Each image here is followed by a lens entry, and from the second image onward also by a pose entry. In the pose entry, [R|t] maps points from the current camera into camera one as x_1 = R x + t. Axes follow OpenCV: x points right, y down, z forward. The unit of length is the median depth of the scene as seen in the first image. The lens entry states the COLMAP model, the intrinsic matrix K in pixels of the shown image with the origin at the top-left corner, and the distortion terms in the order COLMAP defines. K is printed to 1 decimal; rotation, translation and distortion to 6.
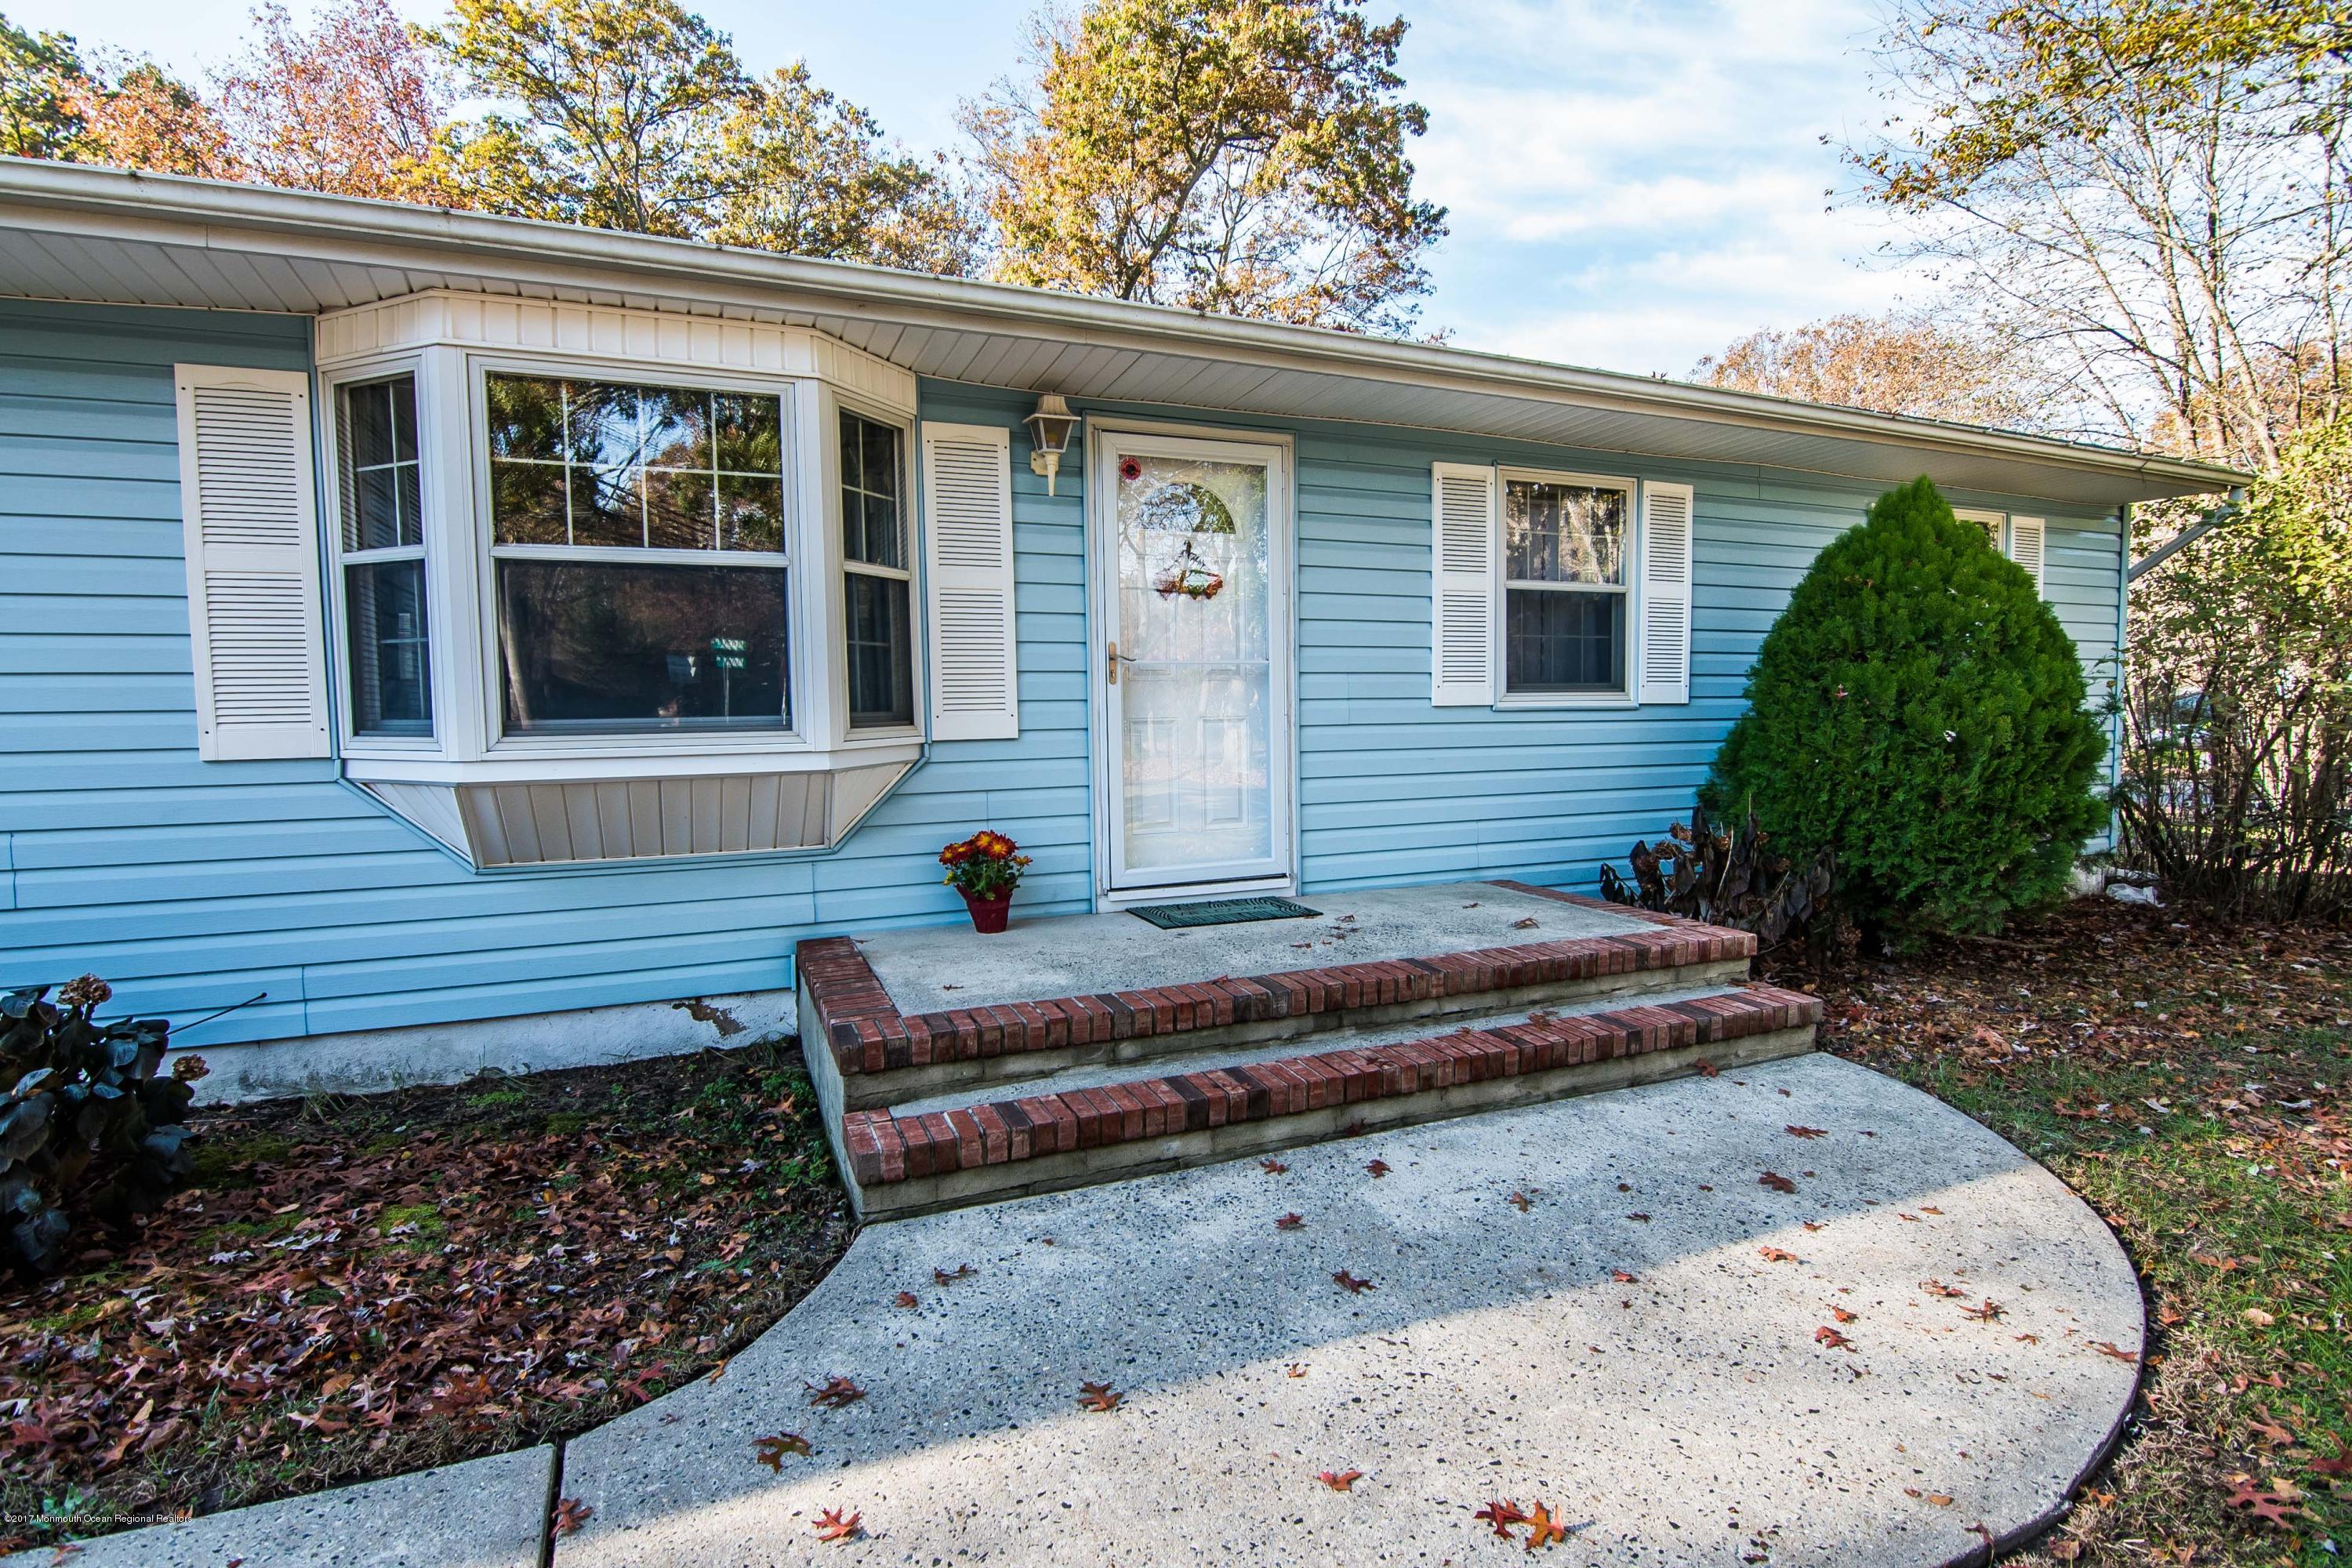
lens RADIAL K [[1163.6, 0, 1154.0], [0, 1163.6, 782.1], [0, 0, 1]] dist [-0.005088, -0.010338]
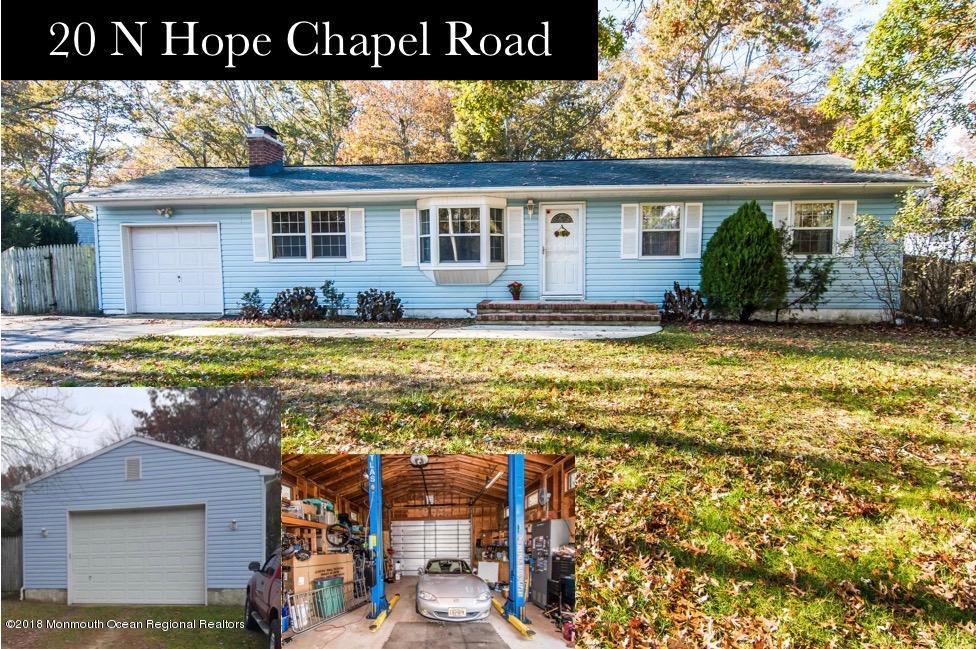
lens RADIAL K [[482.9, 0, 478.9], [0, 482.9, 323.7], [0, 0, 1]] dist [-0.005088, -0.010338]
pose [[0.890754, 0.058183, -0.450747, 0.720279], [-0.030657, 0.997205, 0.068137, 0.089552], [0.453451, -0.046875, 0.890047, -1.093729]]
